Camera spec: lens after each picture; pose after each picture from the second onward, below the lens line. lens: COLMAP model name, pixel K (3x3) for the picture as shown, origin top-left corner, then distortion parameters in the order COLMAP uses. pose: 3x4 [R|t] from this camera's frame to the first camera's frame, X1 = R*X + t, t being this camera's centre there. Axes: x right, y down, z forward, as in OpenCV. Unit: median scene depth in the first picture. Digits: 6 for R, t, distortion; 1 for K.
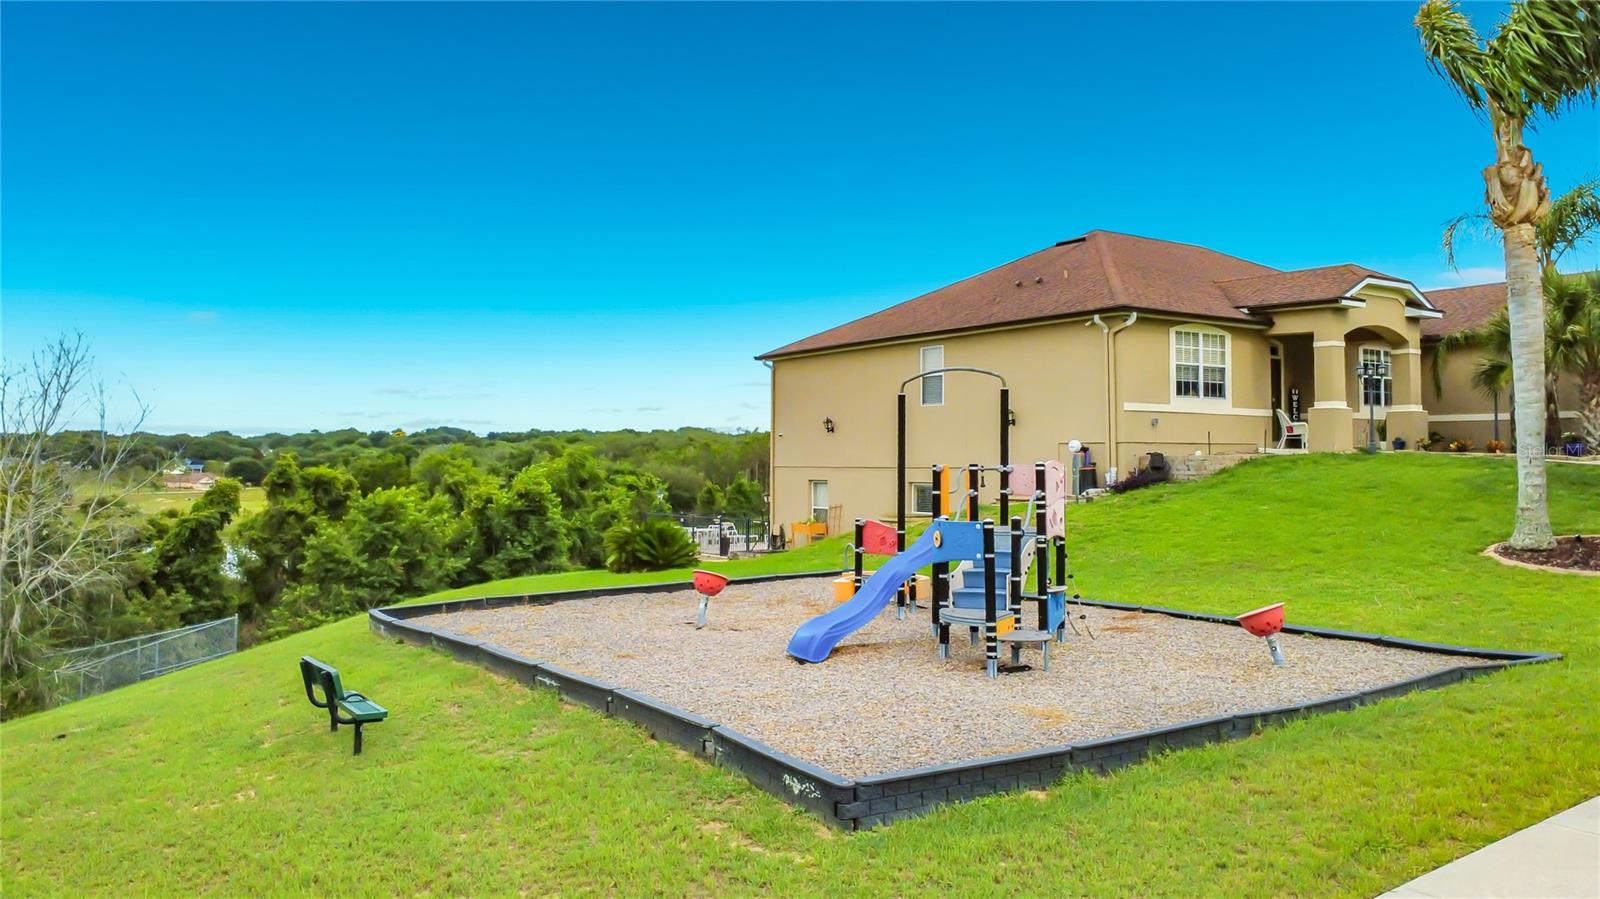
lens RADIAL K [[1137.4, 0, 800.5], [0, 1137.4, 372.6], [0, 0, 1]] dist [0.001040, 0.001286]
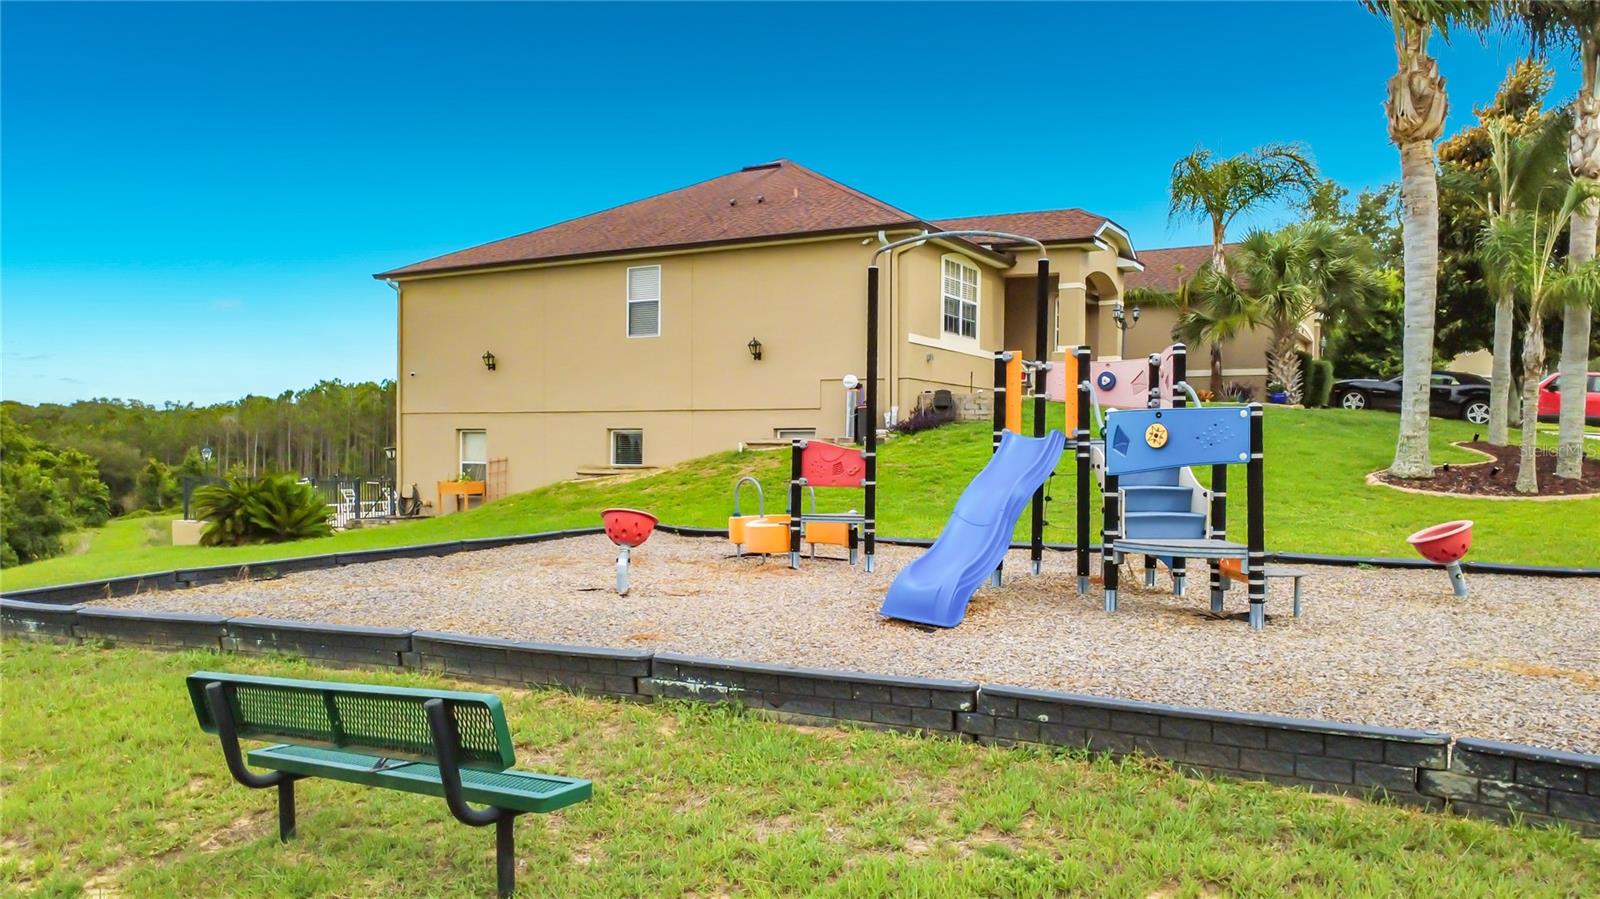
lens RADIAL K [[1156.4, 0, 800.0], [0, 1156.4, 449.5], [0, 0, 1]] dist [0.014318, 0.001793]
pose [[0.906681, 0.005920, 0.421776, -0.155548], [-0.041929, 0.996214, 0.076153, 0.046879], [-0.419729, -0.086731, 0.903496, 0.196311]]
